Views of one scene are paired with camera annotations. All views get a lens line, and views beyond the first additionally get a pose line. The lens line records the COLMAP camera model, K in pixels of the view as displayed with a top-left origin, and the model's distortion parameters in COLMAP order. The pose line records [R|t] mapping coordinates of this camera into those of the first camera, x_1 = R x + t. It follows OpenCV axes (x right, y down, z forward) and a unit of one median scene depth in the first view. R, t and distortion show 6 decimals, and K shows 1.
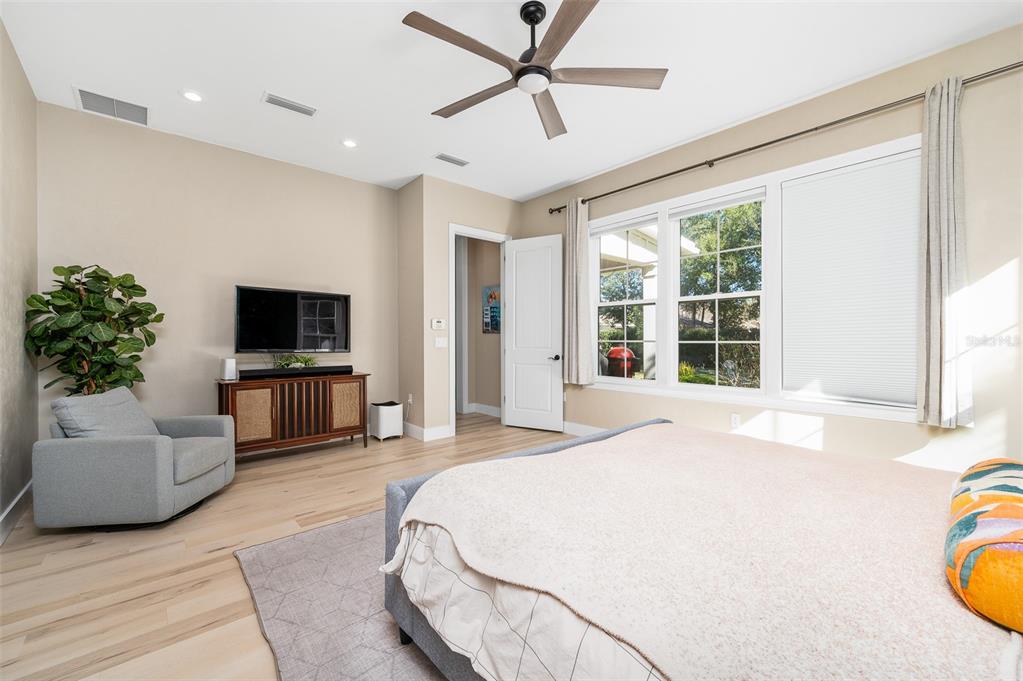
lens RADIAL K [[413.0, 0, 517.8], [0, 413.0, 337.0], [0, 0, 1]] dist [-0.001718, 0.000558]
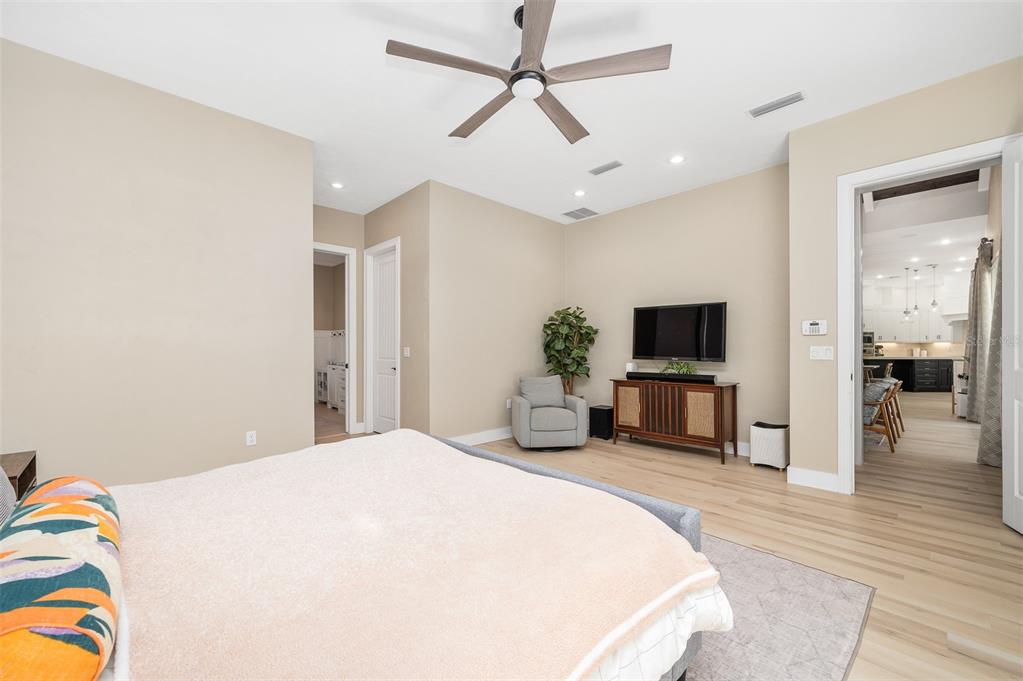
lens RADIAL K [[413.0, 0, 519.9], [0, 413.0, 347.7], [0, 0, 1]] dist [-0.001718, 0.000558]
pose [[0.041887, 0.001571, -0.999121, 0.594913], [0.007216, 0.999972, 0.001875, -0.001787], [0.999096, -0.007289, 0.041875, 0.548165]]
